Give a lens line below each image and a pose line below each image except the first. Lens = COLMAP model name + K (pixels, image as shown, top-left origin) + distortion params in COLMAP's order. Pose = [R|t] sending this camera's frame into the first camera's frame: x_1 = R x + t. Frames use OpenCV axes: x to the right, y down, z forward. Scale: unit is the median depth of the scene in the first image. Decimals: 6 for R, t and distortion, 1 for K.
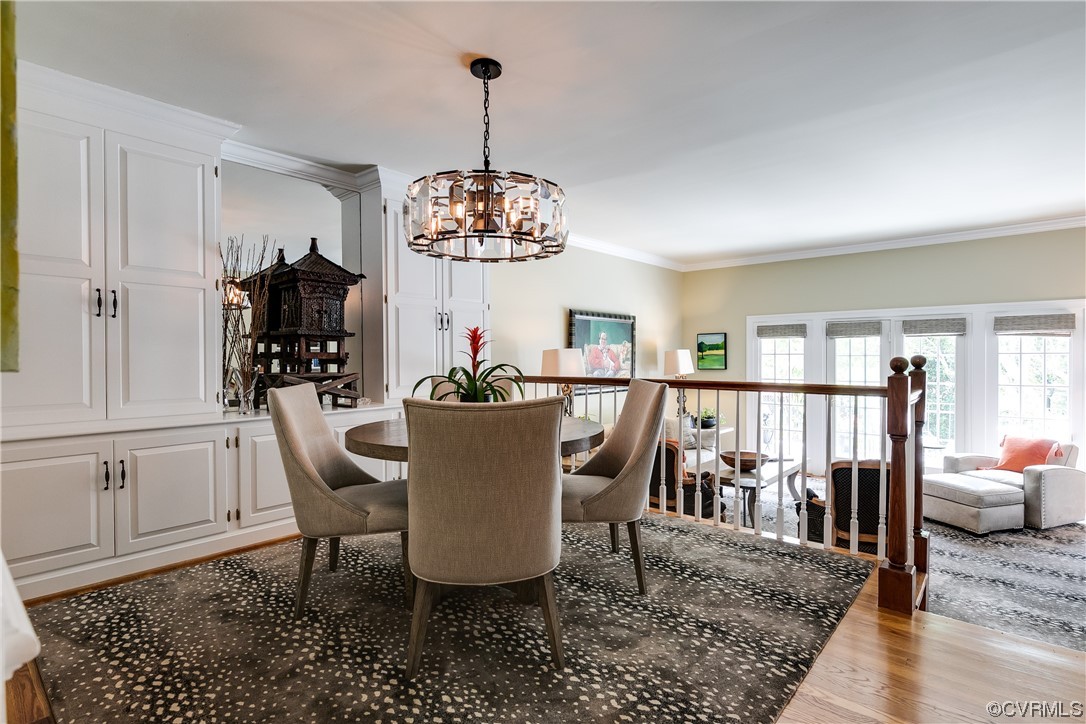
lens RADIAL K [[536.5, 0, 543.0], [0, 536.5, 362.0], [0, 0, 1]] dist [-0.003902, -0.000918]
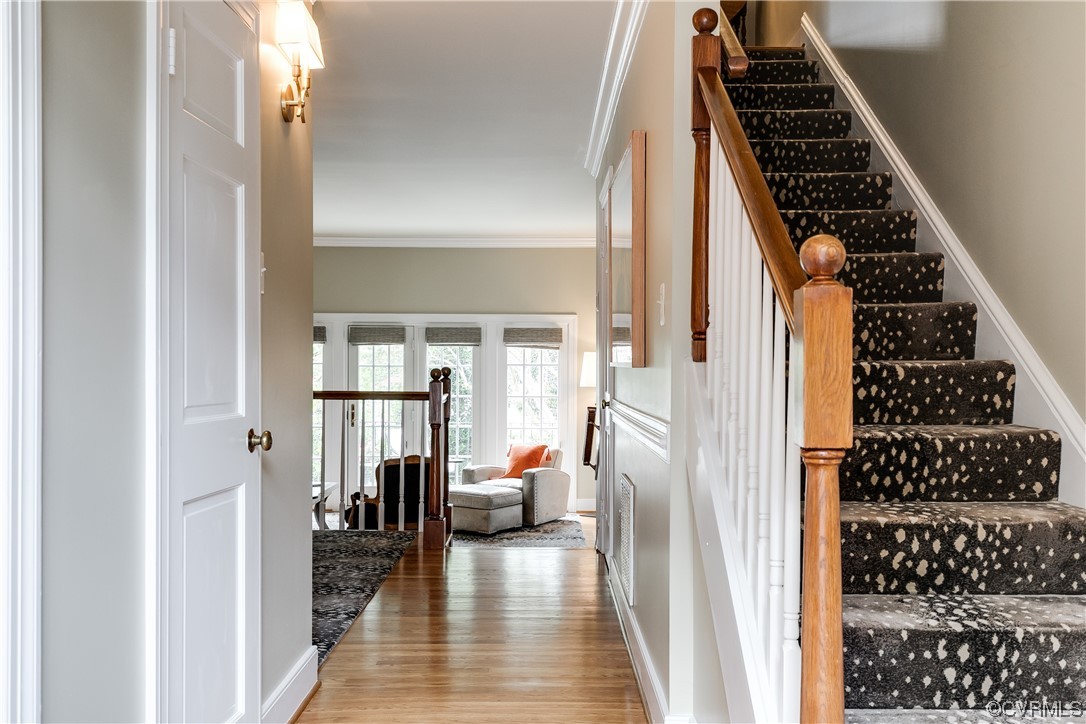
lens RADIAL K [[1040.5, 0, 549.4], [0, 1040.5, 357.6], [0, 0, 1]] dist [0.007930, 0.011687]
pose [[0.748361, 0.010519, 0.663208, -0.449610], [0.000868, 0.999858, -0.016838, 0.003750], [-0.663291, 0.013177, 0.748245, -0.603634]]
